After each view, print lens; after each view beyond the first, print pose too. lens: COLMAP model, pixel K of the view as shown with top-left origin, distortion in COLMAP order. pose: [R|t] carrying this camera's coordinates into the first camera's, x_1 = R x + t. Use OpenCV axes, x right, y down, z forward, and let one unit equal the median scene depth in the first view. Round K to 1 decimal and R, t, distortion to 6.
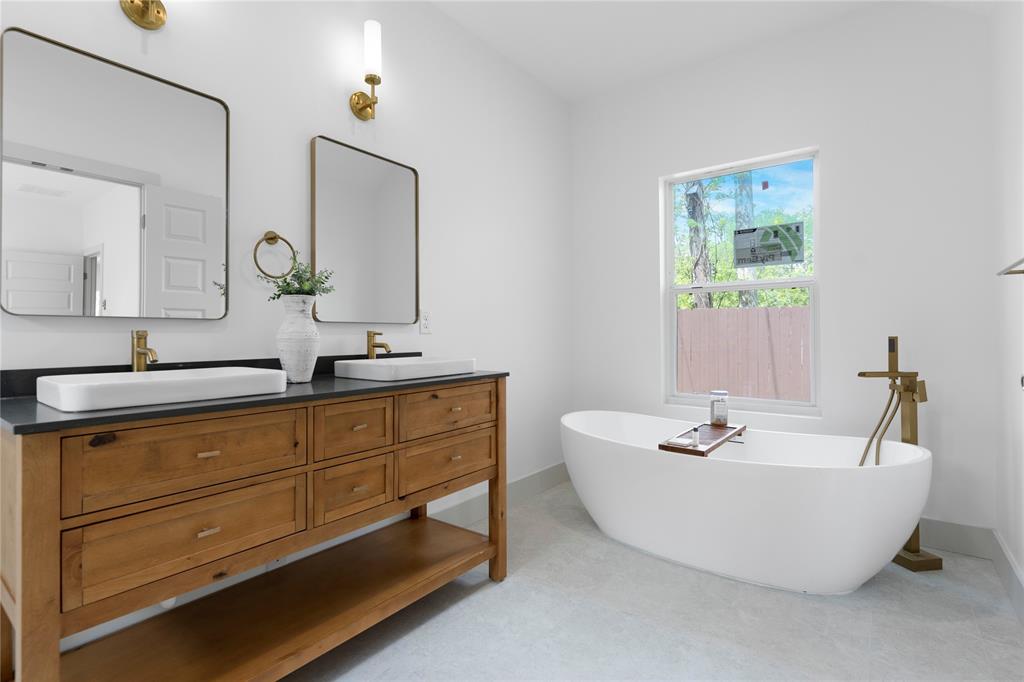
lens RADIAL K [[496.6, 0, 513.1], [0, 496.6, 331.0], [0, 0, 1]] dist [0.003644, -0.000631]
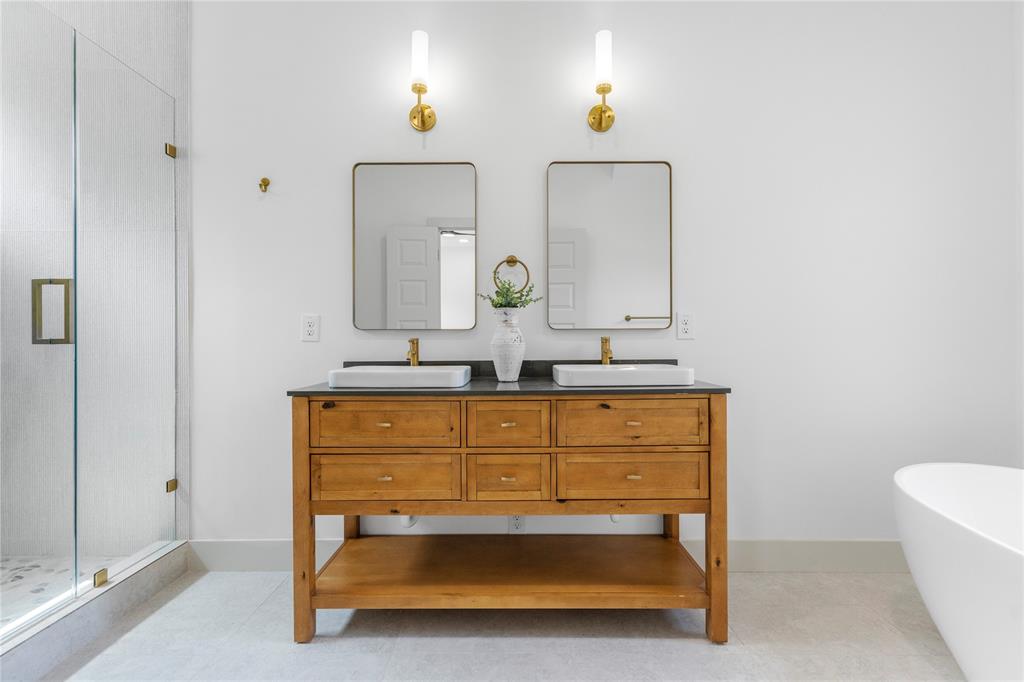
lens RADIAL K [[496.6, 0, 518.1], [0, 496.6, 336.0], [0, 0, 1]] dist [0.003644, -0.000631]
pose [[0.594535, -0.001154, -0.804069, 0.563965], [0.008347, 0.999954, 0.004737, -0.010277], [0.804027, -0.009528, 0.594517, 0.330068]]
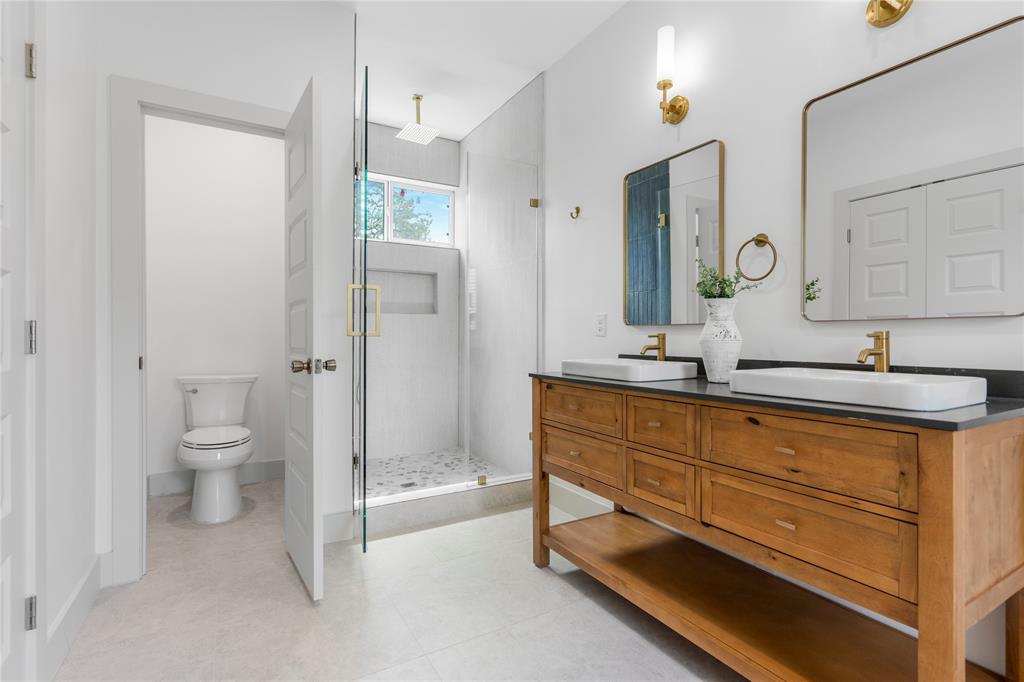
lens RADIAL K [[496.6, 0, 507.3], [0, 496.6, 339.6], [0, 0, 1]] dist [0.003644, -0.000631]
pose [[-0.407151, 0.007088, -0.913333, 0.730061], [0.006685, 0.999966, 0.004781, 0.006079], [0.913336, -0.004159, -0.407185, 1.067311]]
